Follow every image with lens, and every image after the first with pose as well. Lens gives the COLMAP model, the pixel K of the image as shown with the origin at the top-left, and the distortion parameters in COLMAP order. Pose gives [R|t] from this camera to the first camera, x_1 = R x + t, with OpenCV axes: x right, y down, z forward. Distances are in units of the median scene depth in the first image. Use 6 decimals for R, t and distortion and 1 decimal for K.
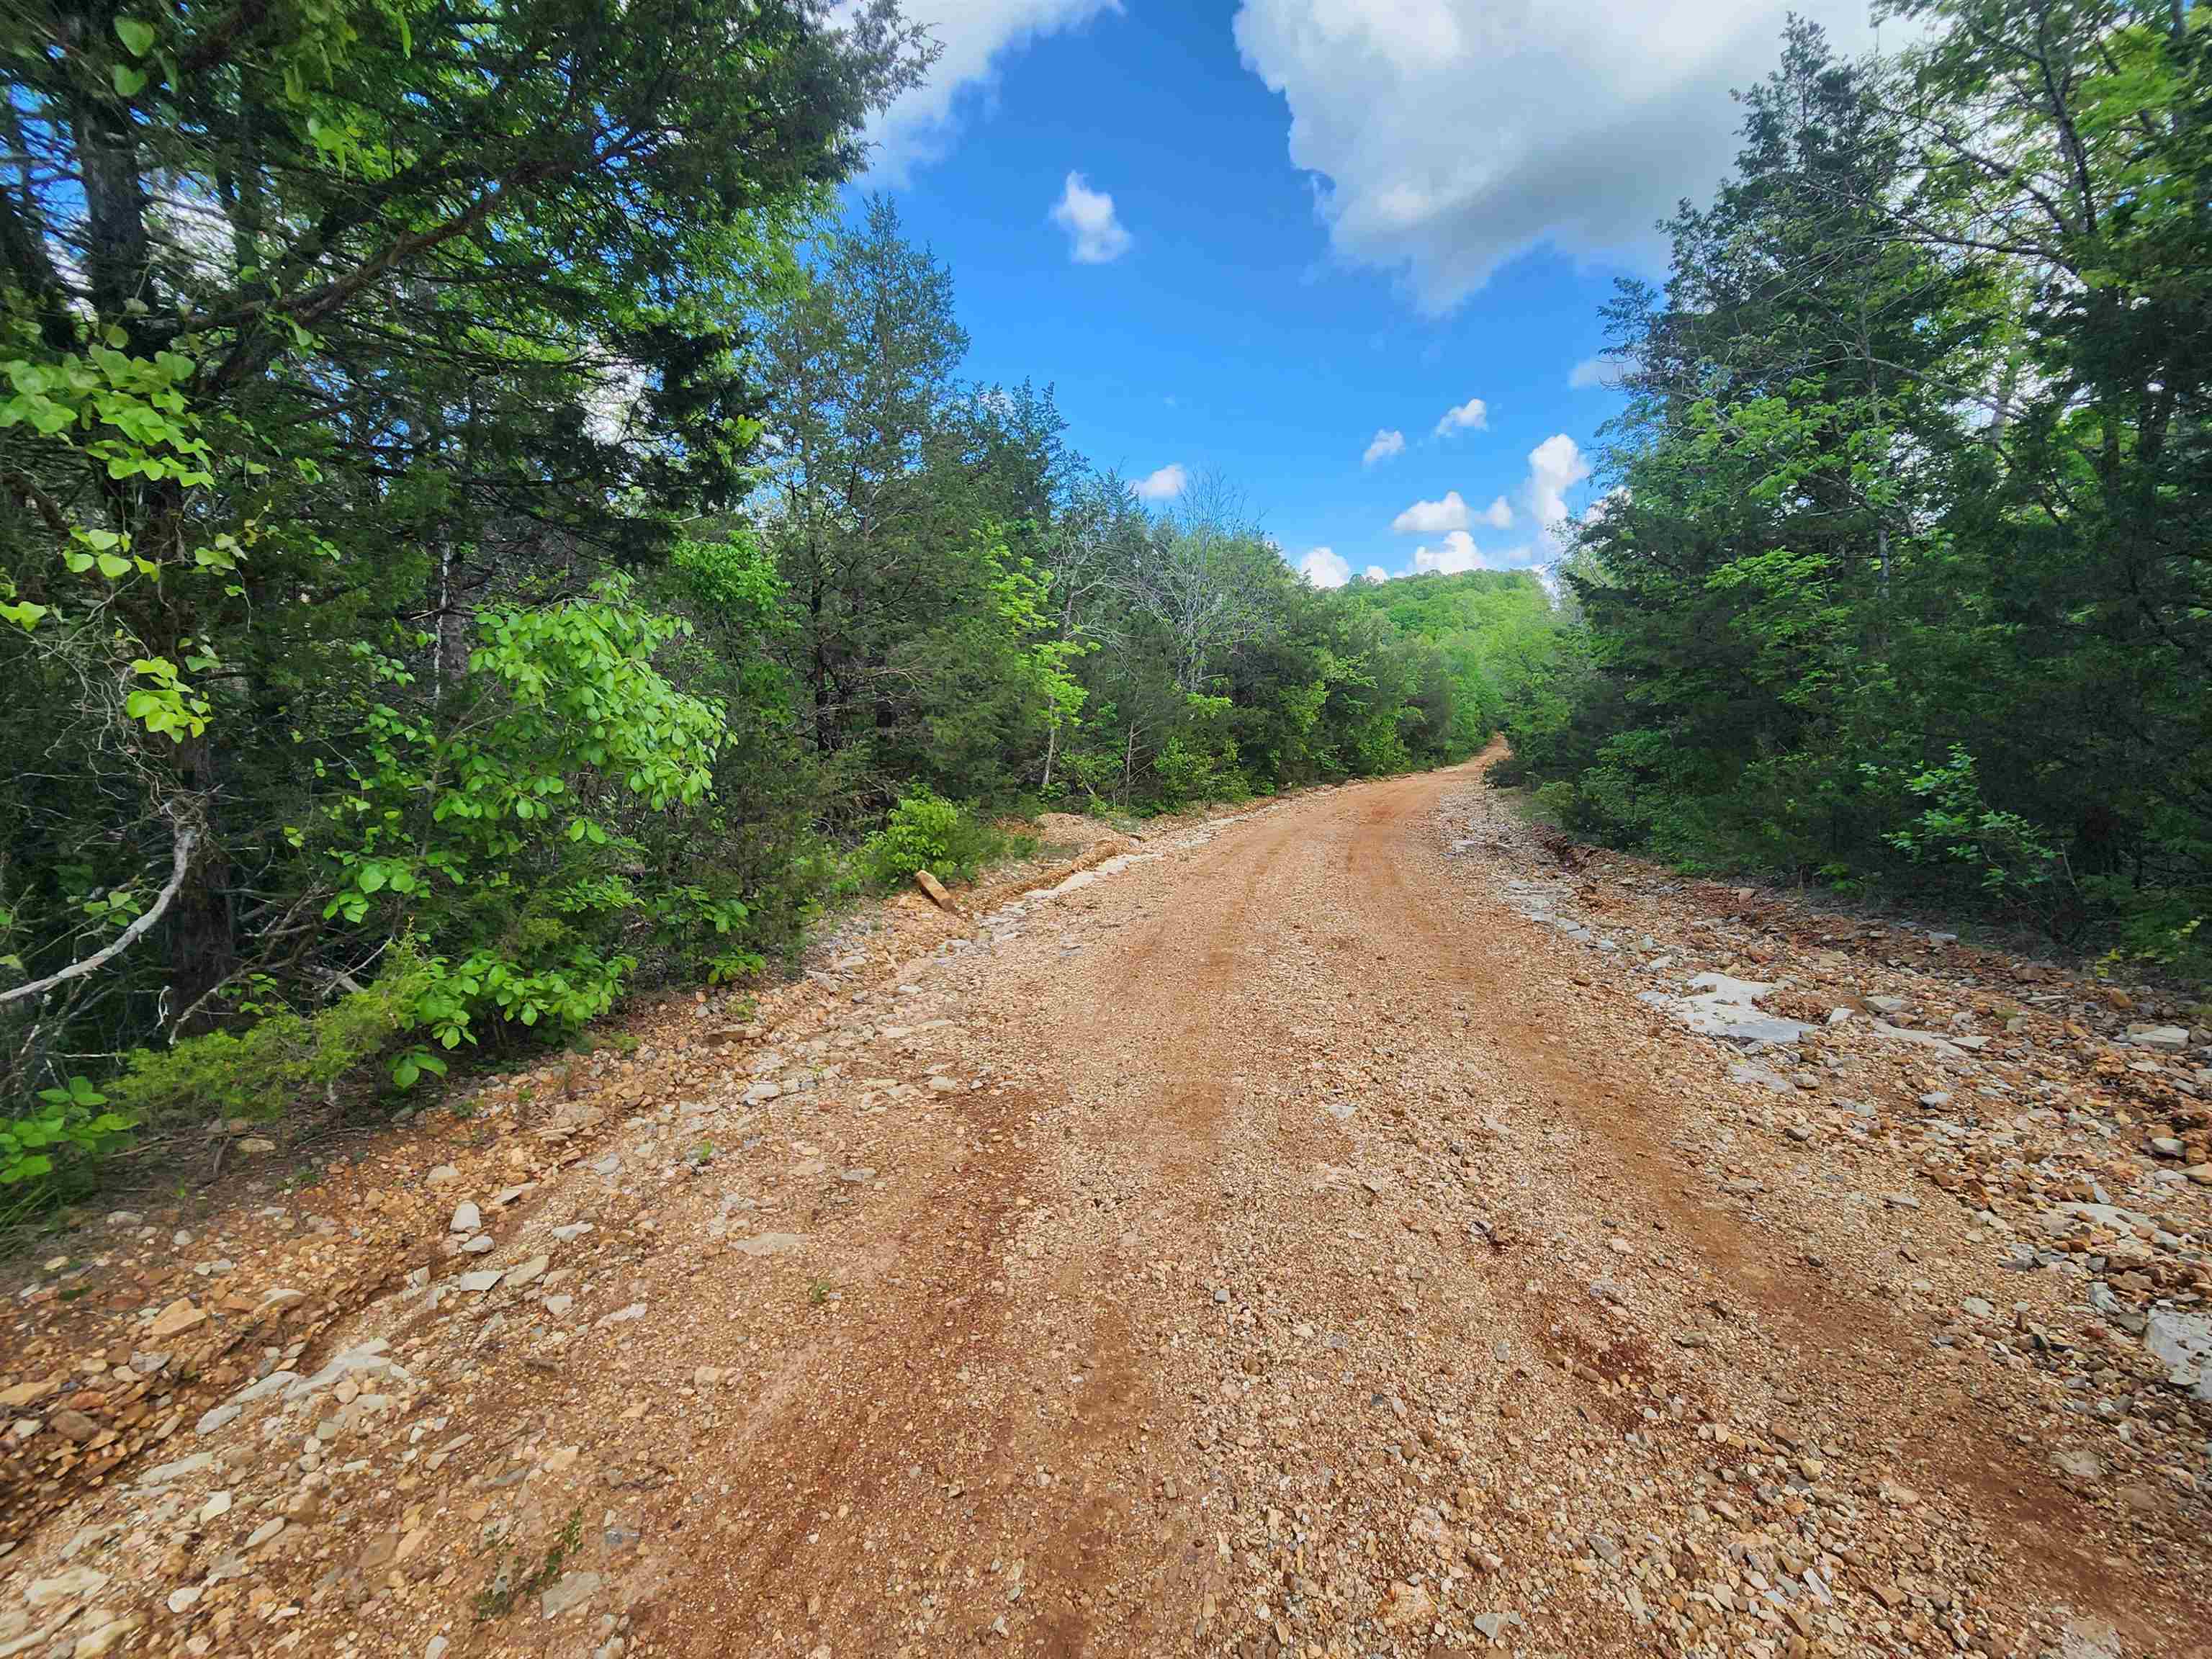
lens RADIAL K [[907.6, 0, 1094.1], [0, 907.6, 818.5], [0, 0, 1]] dist [0.008949, -0.002270]
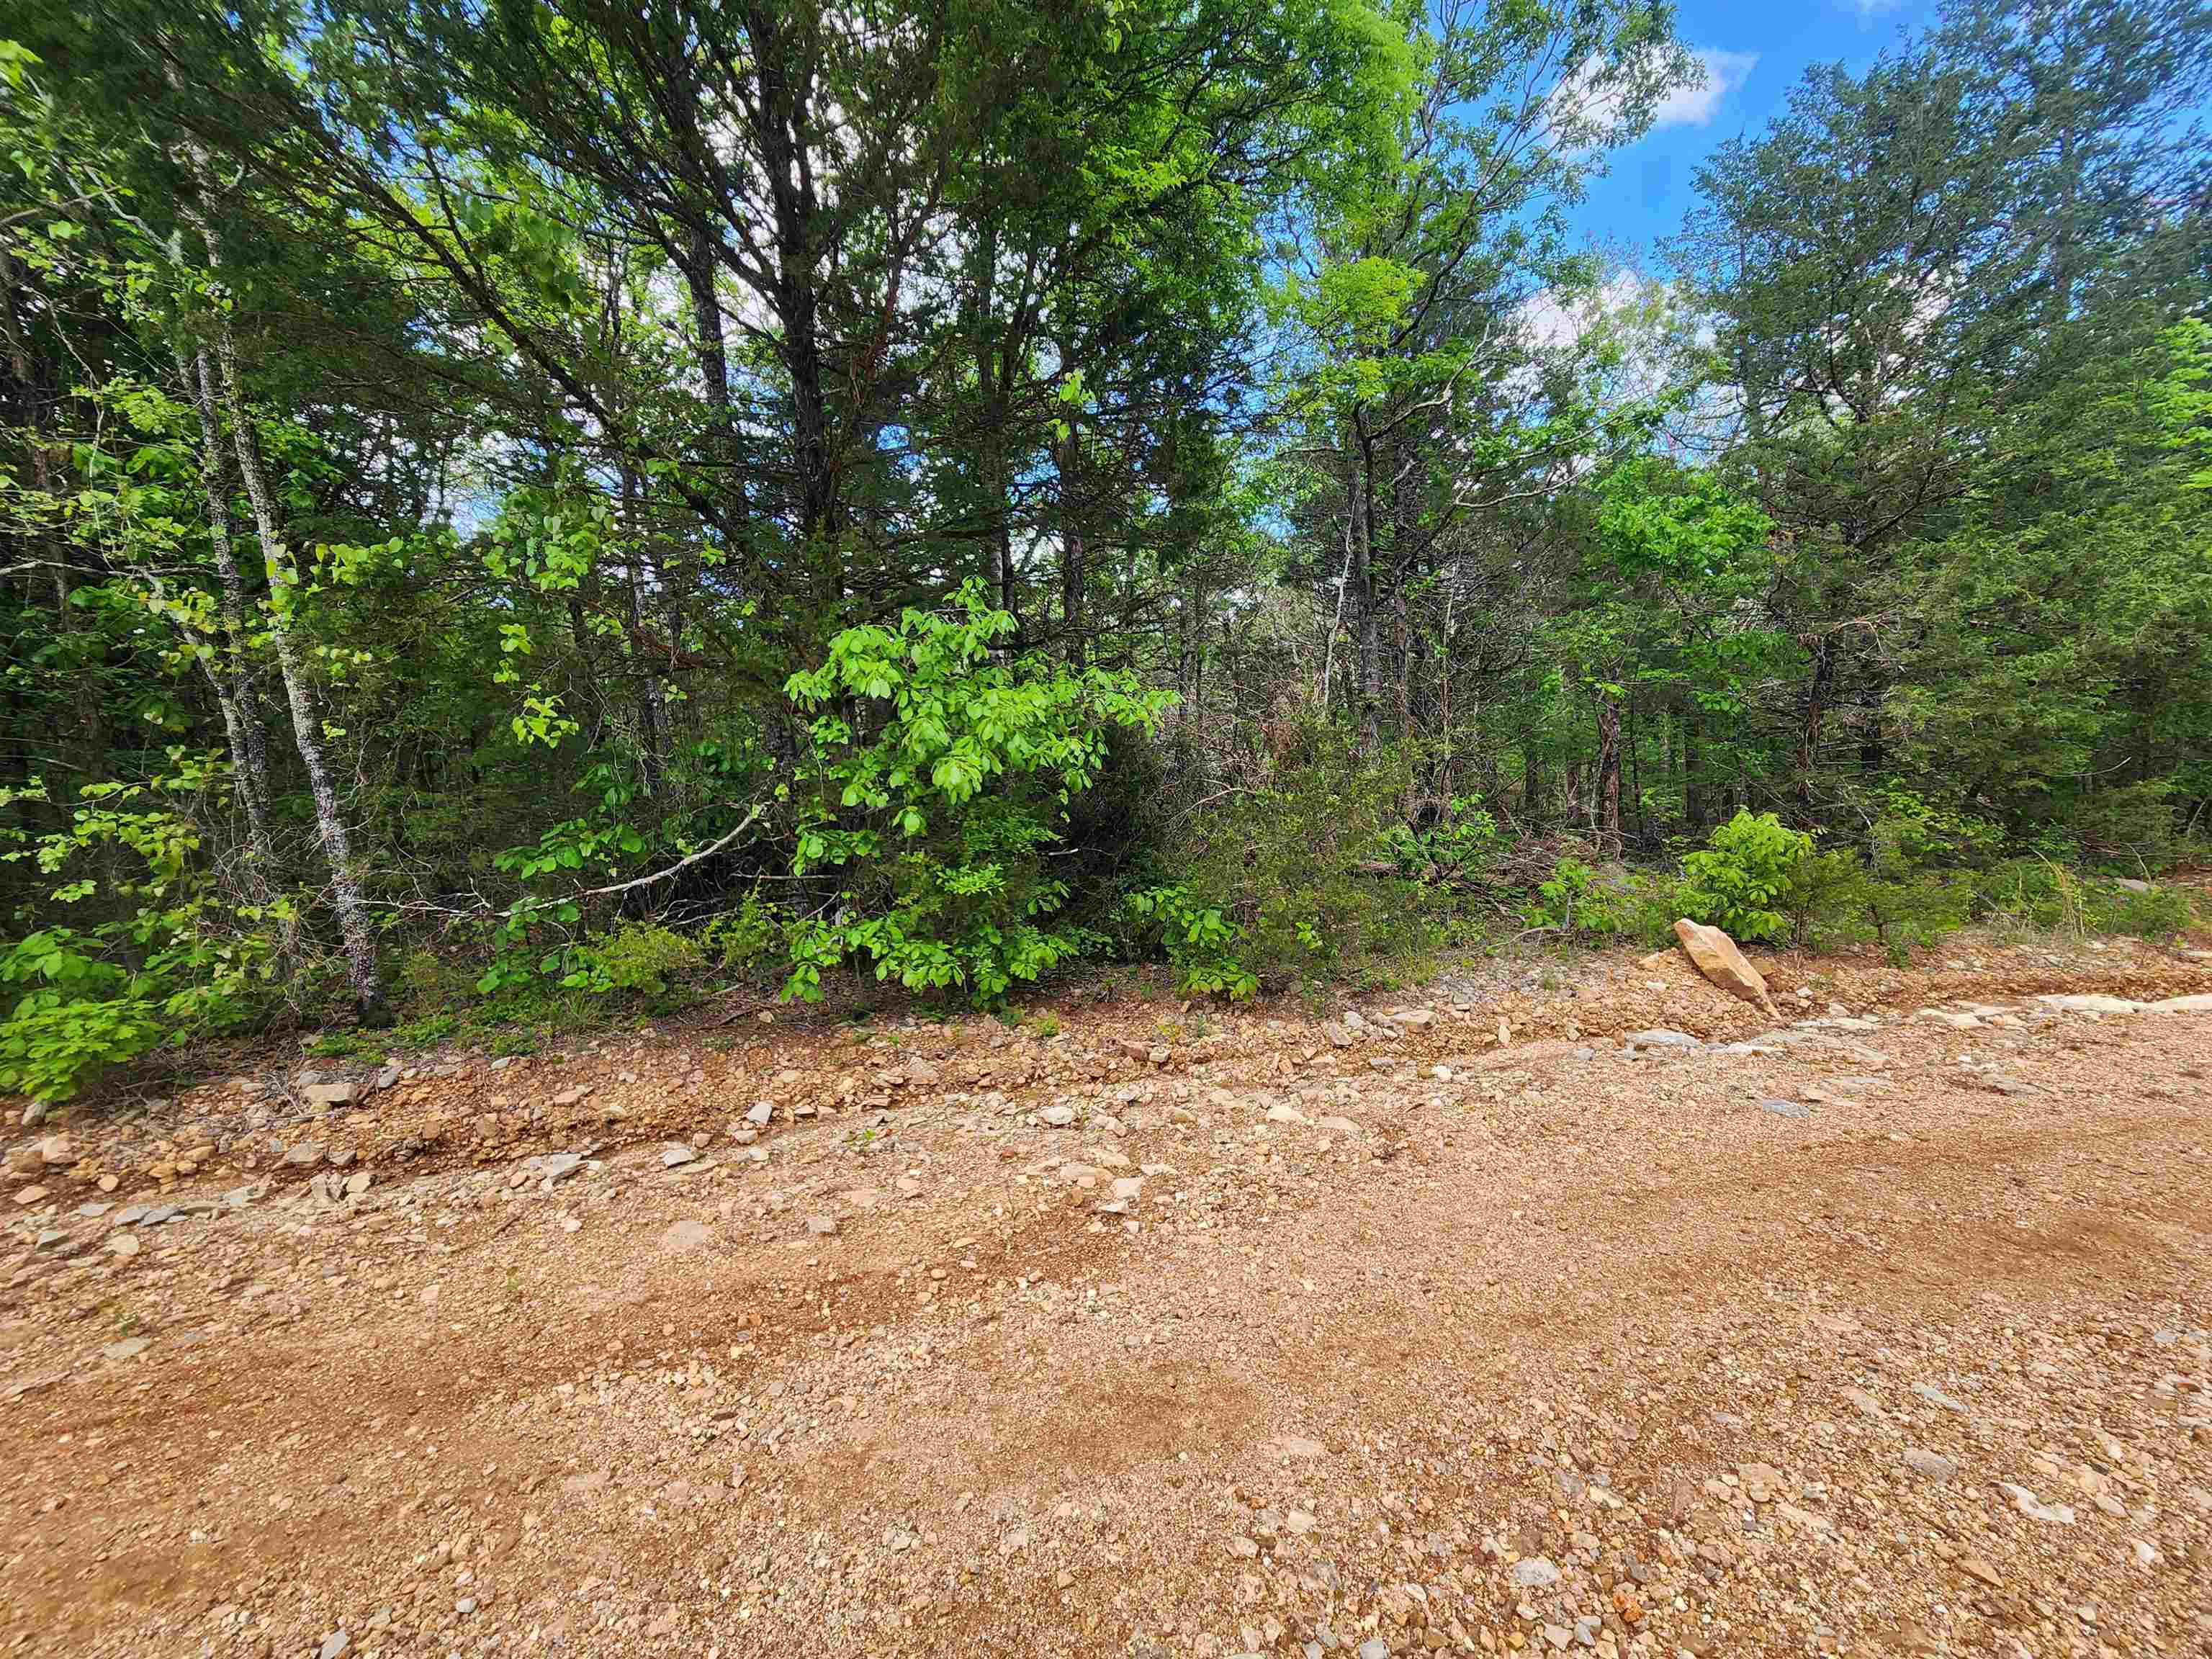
lens RADIAL K [[907.6, 0, 1111.6], [0, 907.6, 813.7], [0, 0, 1]] dist [0.008949, -0.002270]
pose [[0.415240, 0.050417, -0.908314, 0.091551], [-0.053931, 0.998071, 0.030744, -0.006930], [0.908112, 0.036220, 0.417158, 0.124507]]
